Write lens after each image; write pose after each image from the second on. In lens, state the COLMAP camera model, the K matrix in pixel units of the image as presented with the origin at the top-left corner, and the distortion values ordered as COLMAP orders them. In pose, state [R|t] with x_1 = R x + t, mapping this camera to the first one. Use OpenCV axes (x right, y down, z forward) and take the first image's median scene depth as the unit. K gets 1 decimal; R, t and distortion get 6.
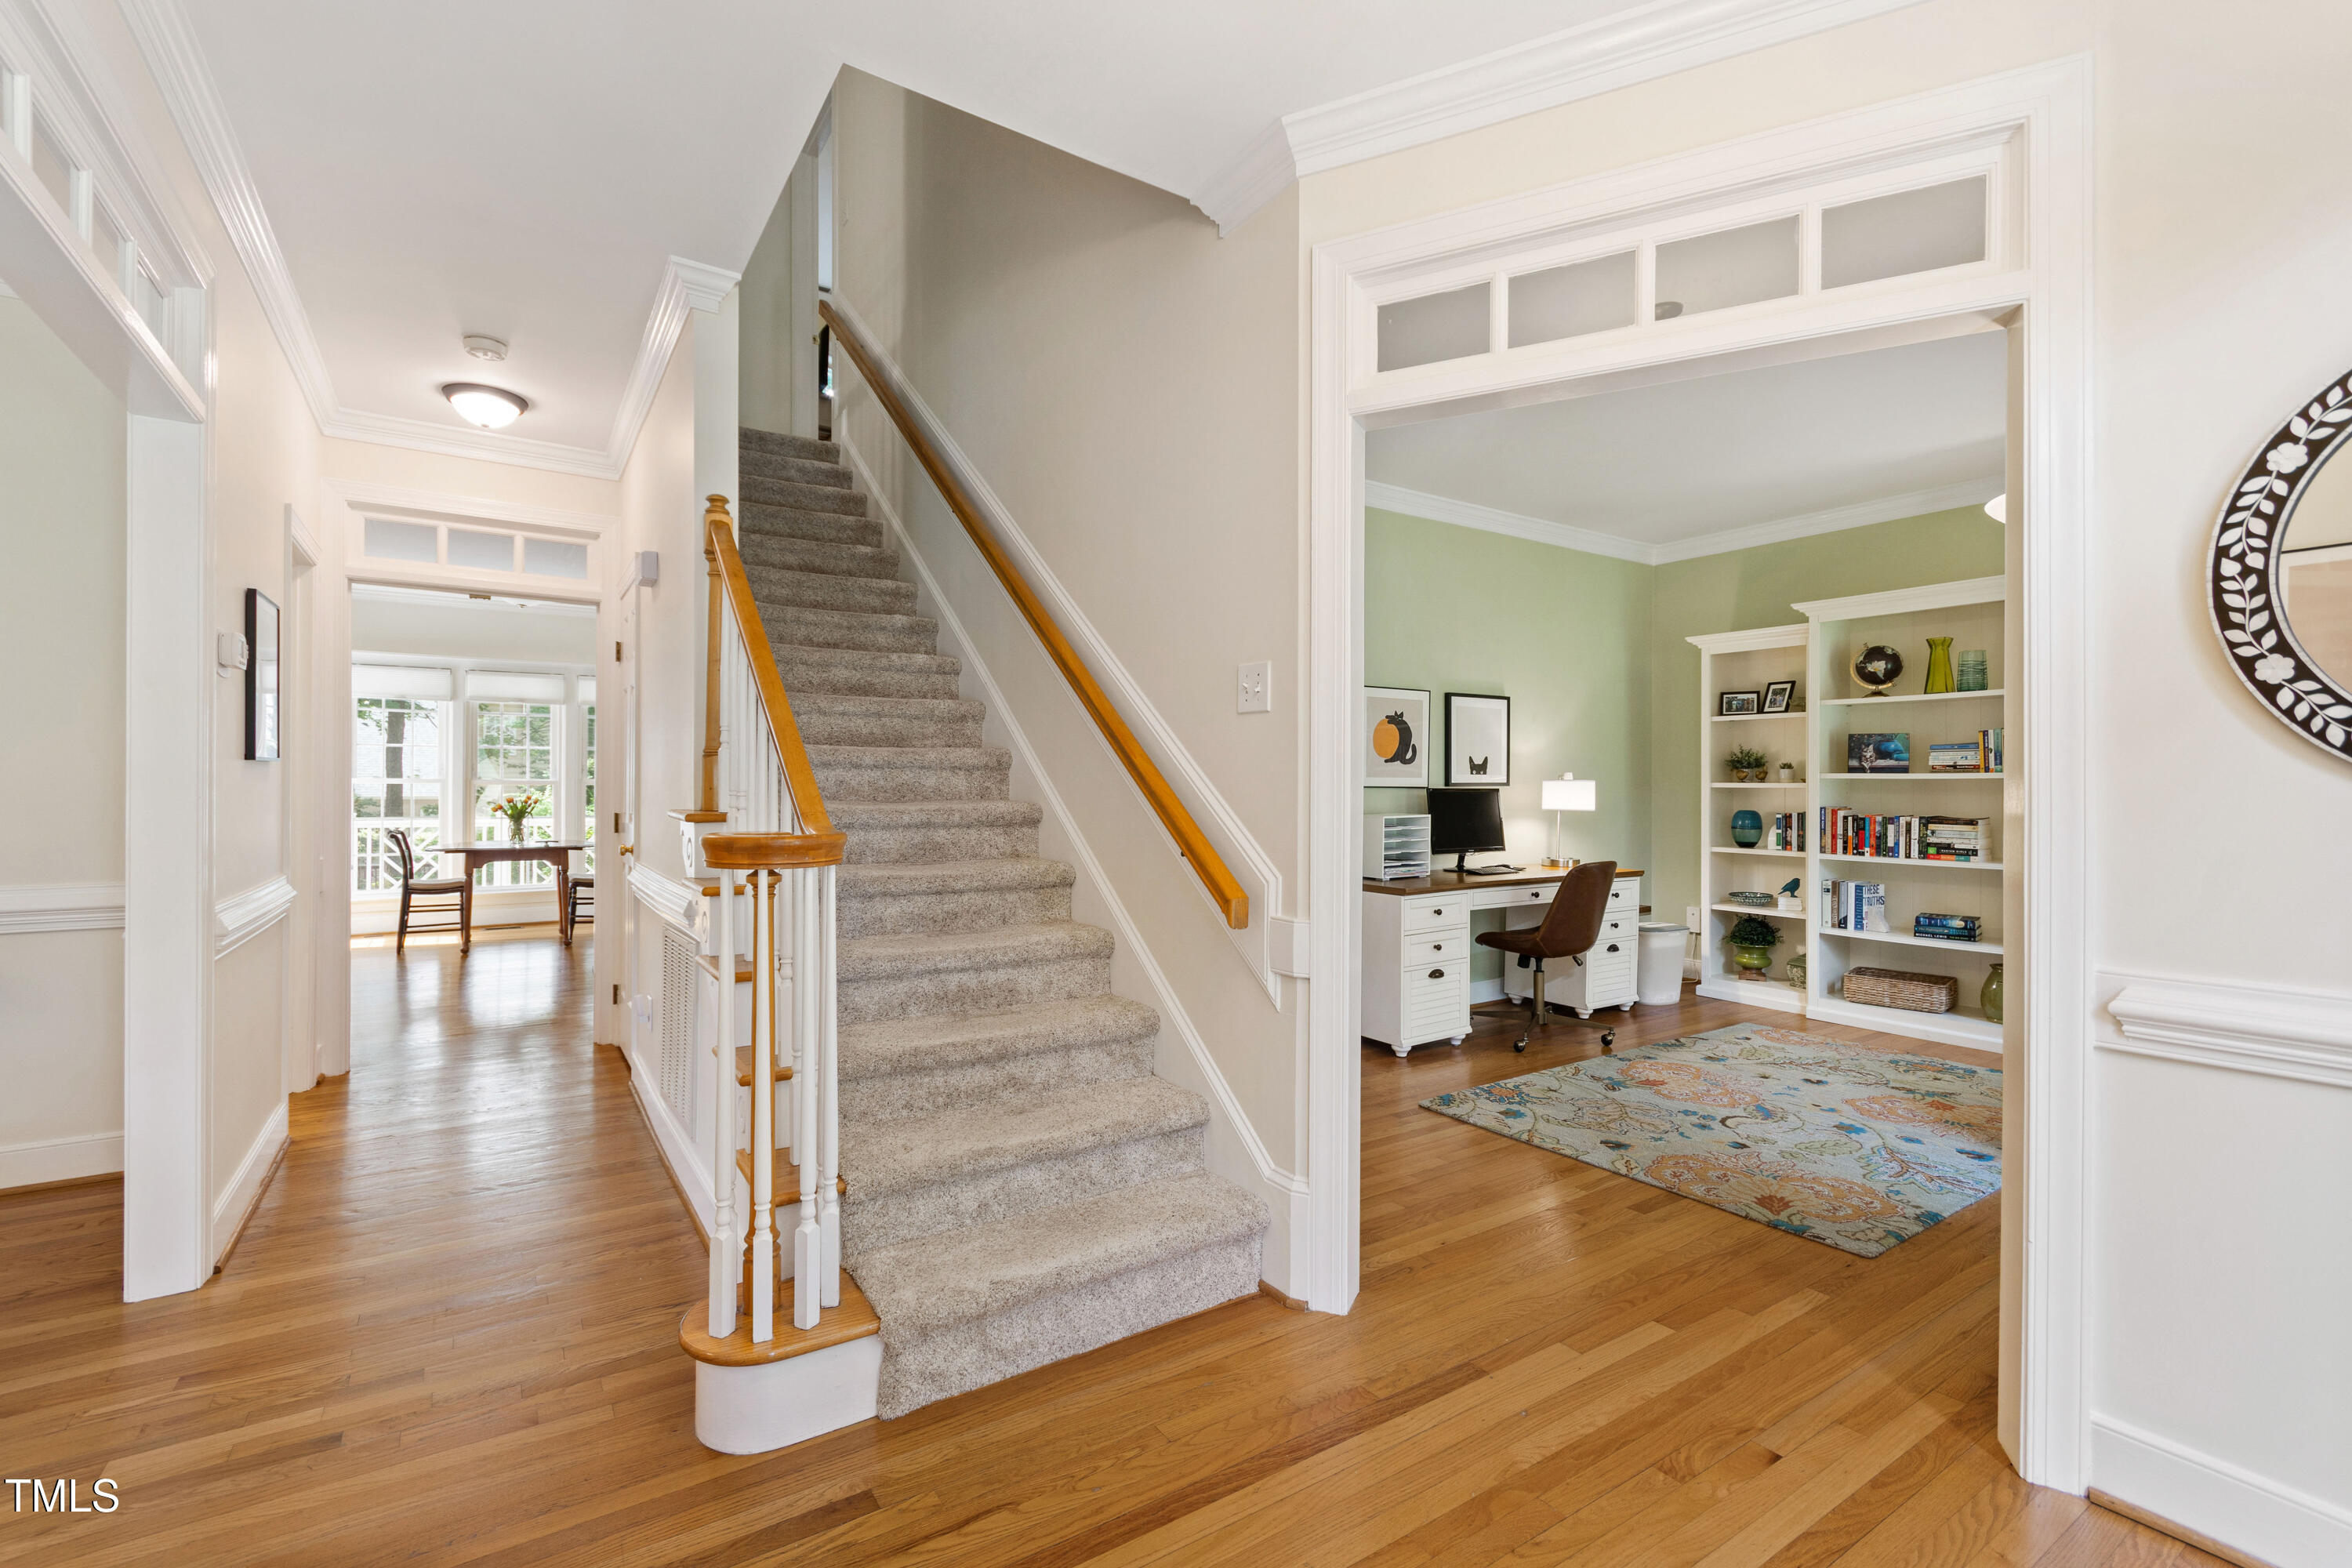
lens RADIAL K [[1066.9, 0, 1213.2], [0, 1066.9, 795.5], [0, 0, 1]] dist [-0.041154, -0.000567]
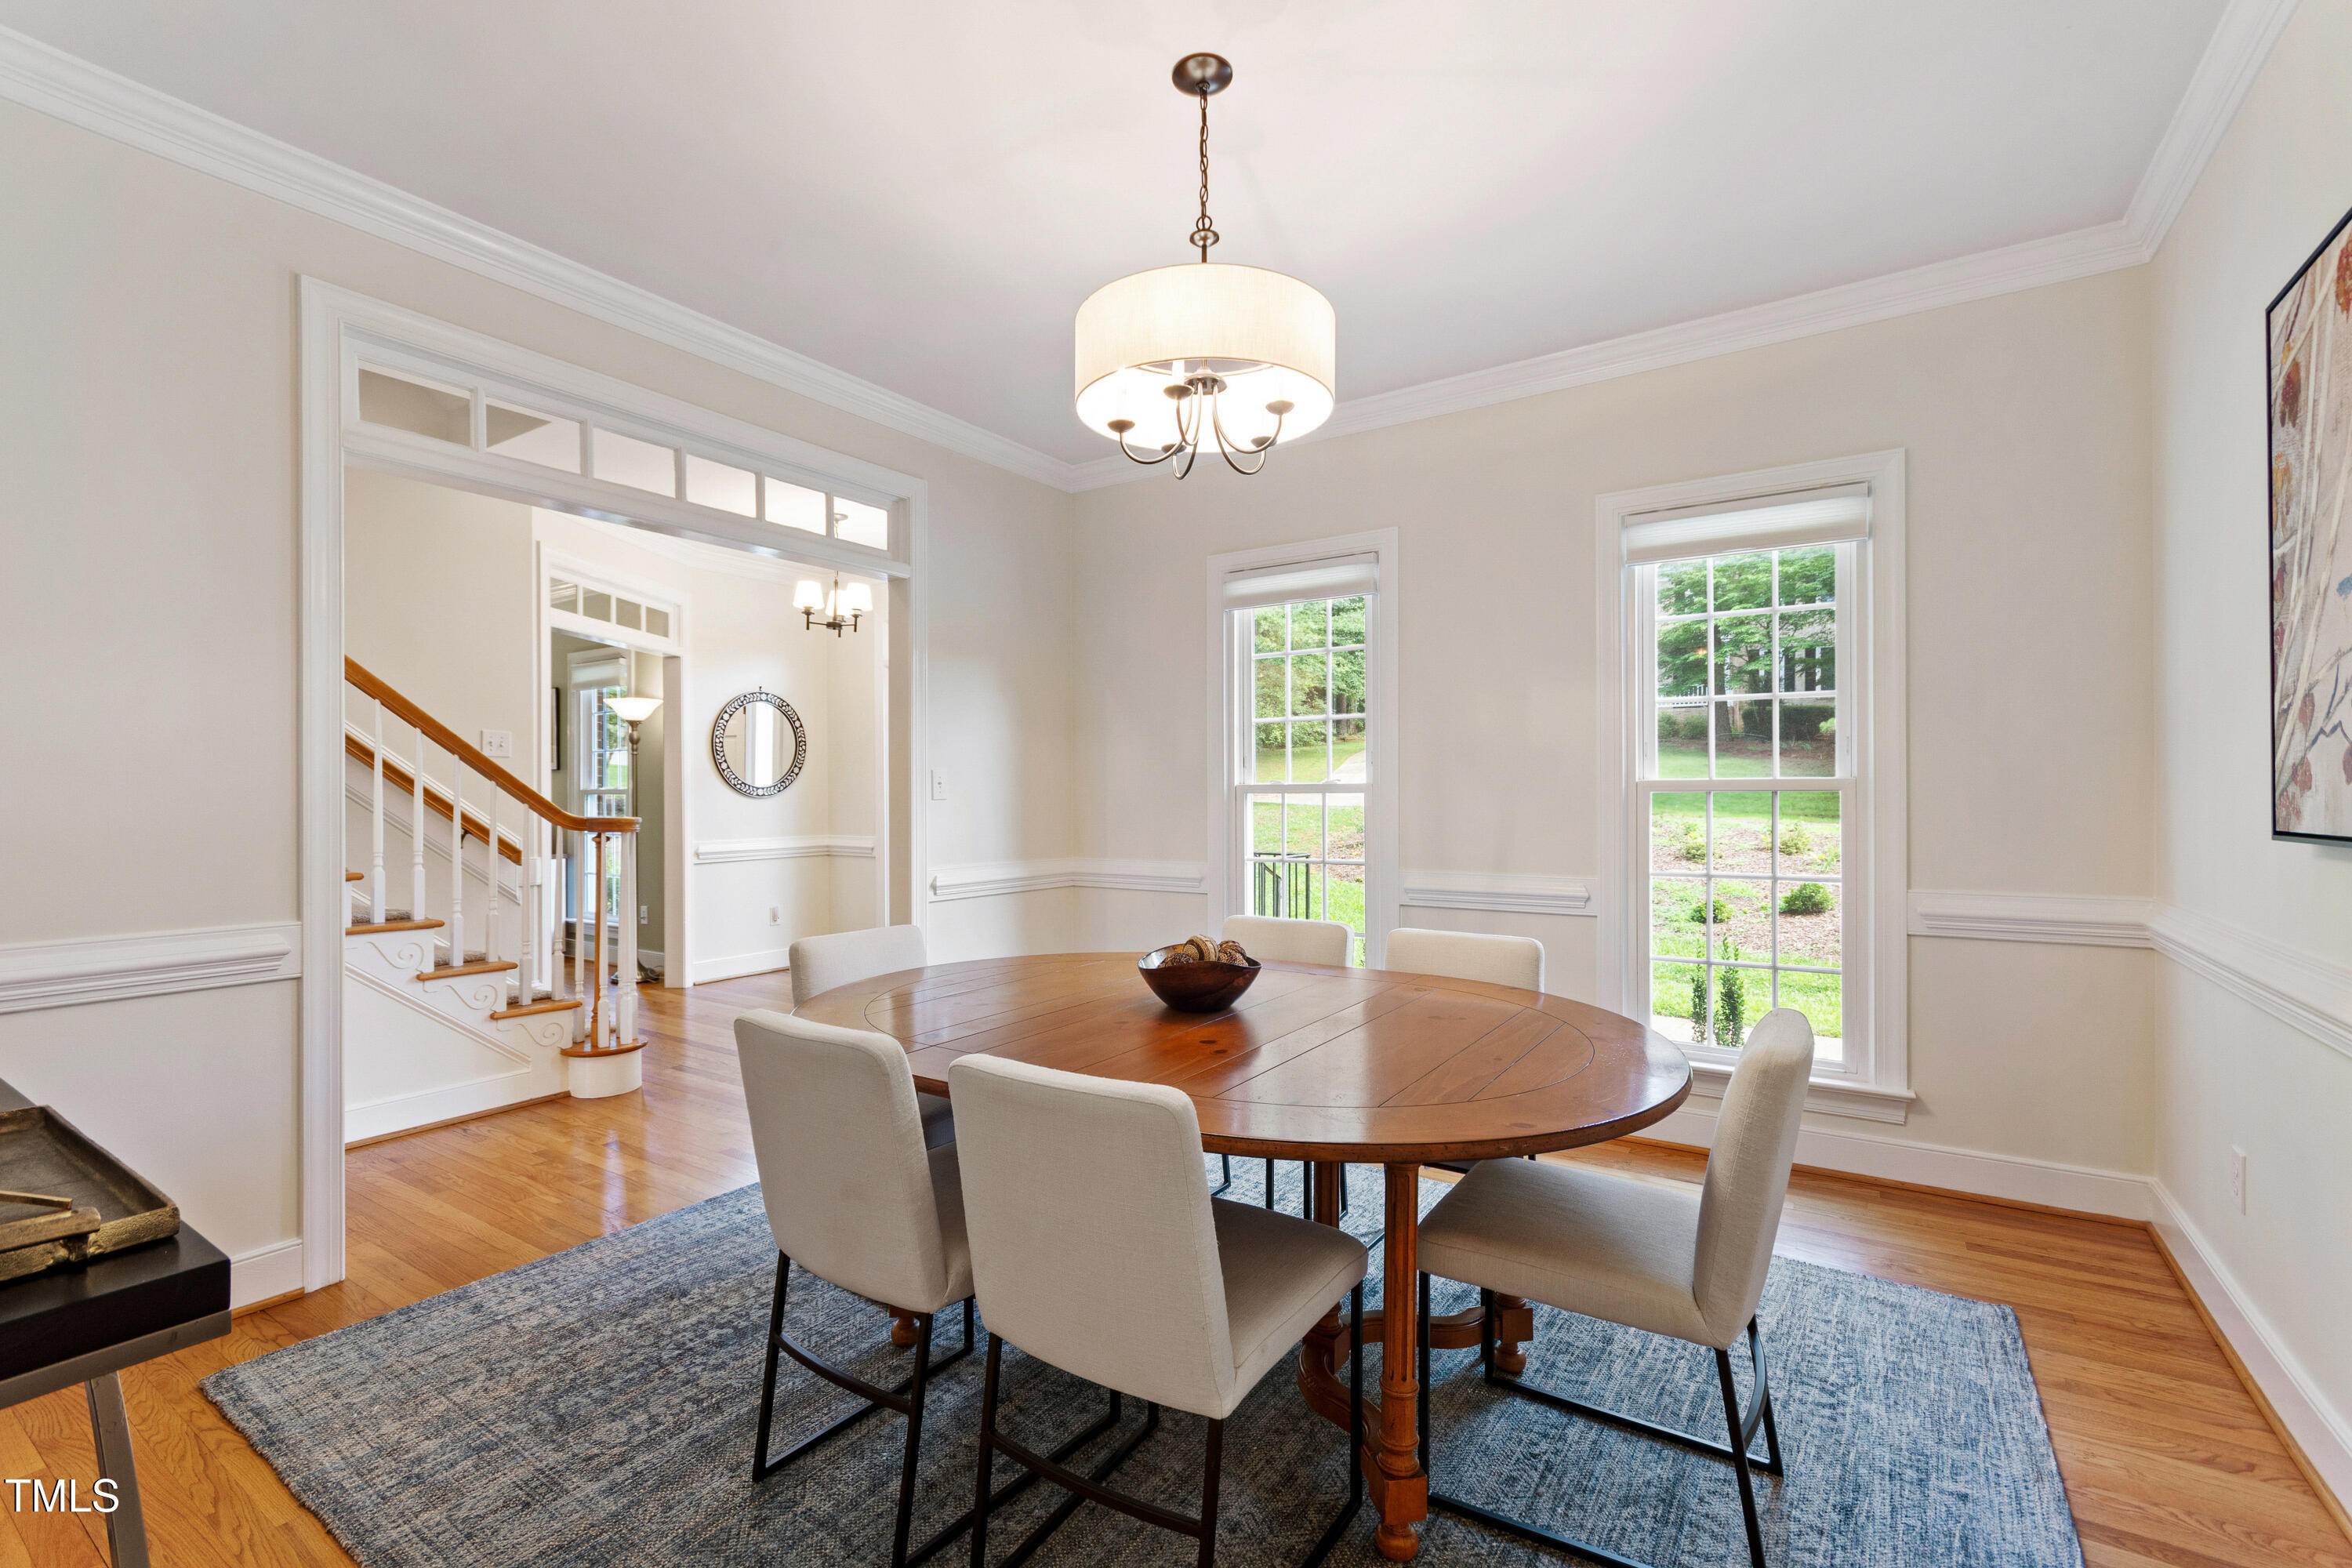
lens RADIAL K [[1046.8, 0, 1173.5], [0, 1046.8, 797.6], [0, 0, 1]] dist [-0.000476, 0.000220]
pose [[-0.360525, -0.014208, 0.932641, -3.245491], [0.001270, 0.999876, 0.015724, -0.053498], [-0.932749, 0.006854, -0.360462, 0.741609]]
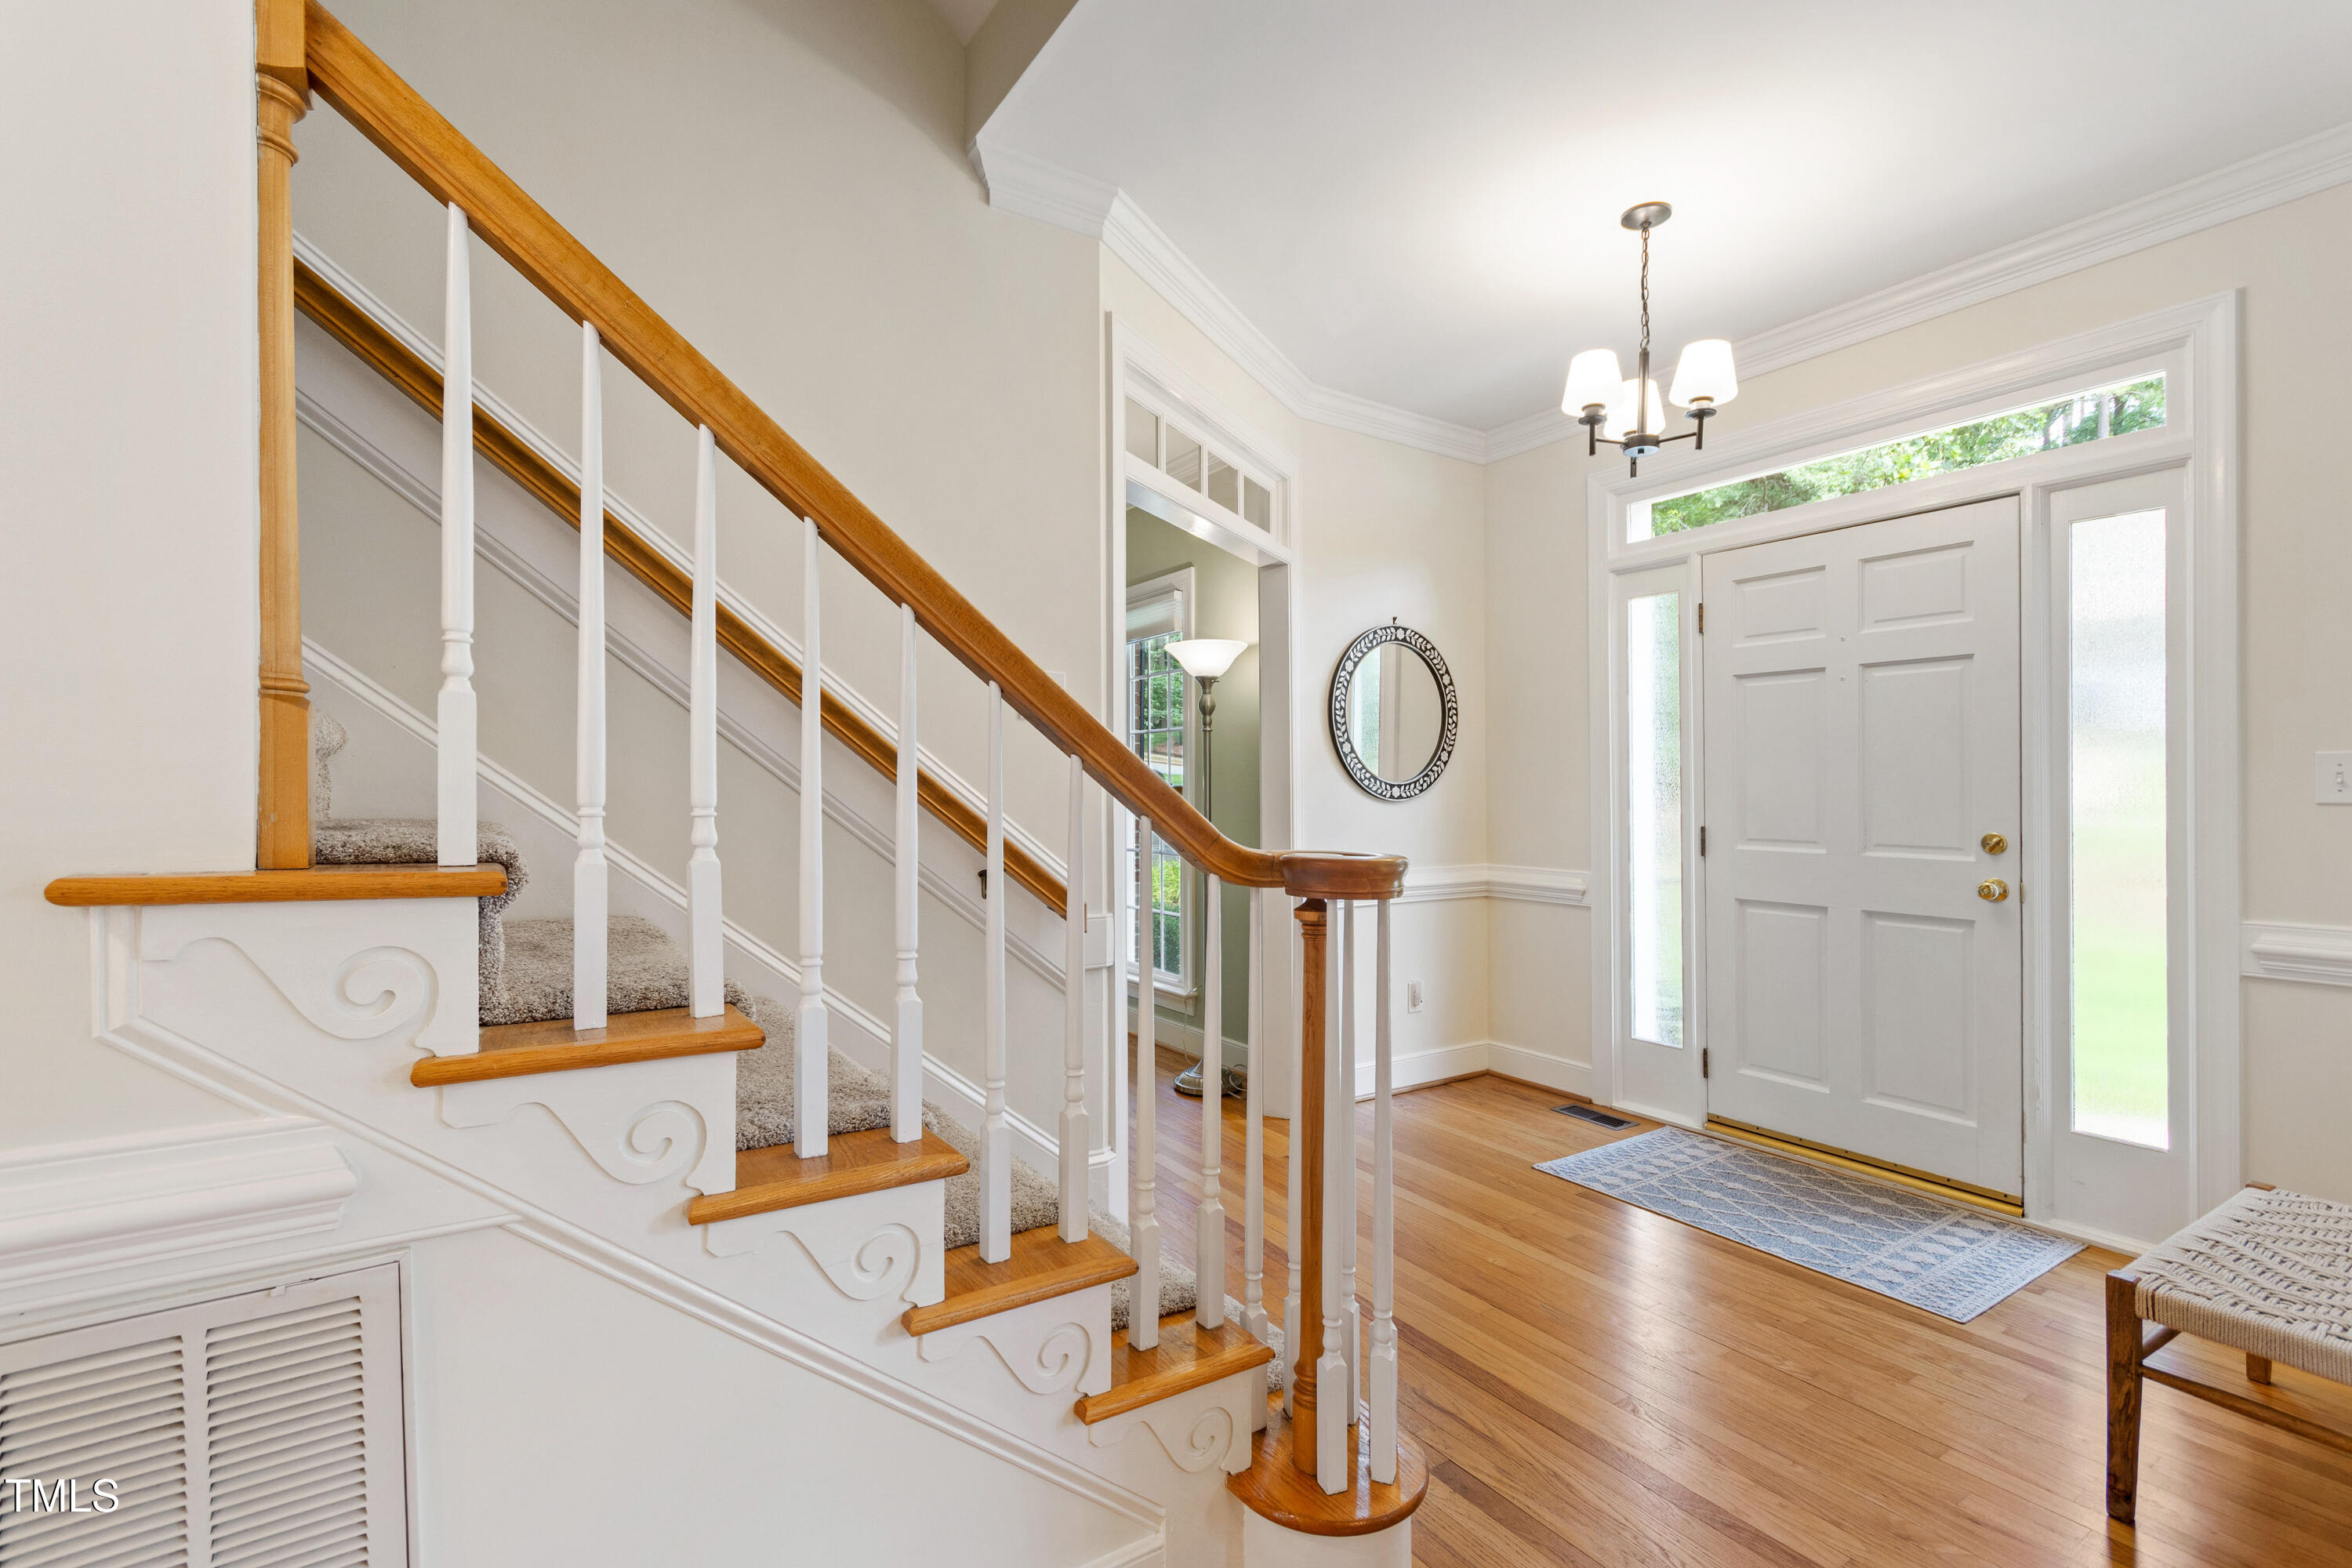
lens RADIAL K [[1046.8, 0, 1173.5], [0, 1046.8, 797.6], [0, 0, 1]] dist [-0.000476, 0.000220]
pose [[0.025675, -0.011616, 0.999603, -1.377234], [0.003786, 0.999926, 0.011523, -0.031415], [-0.999663, 0.003489, 0.025718, 1.215428]]
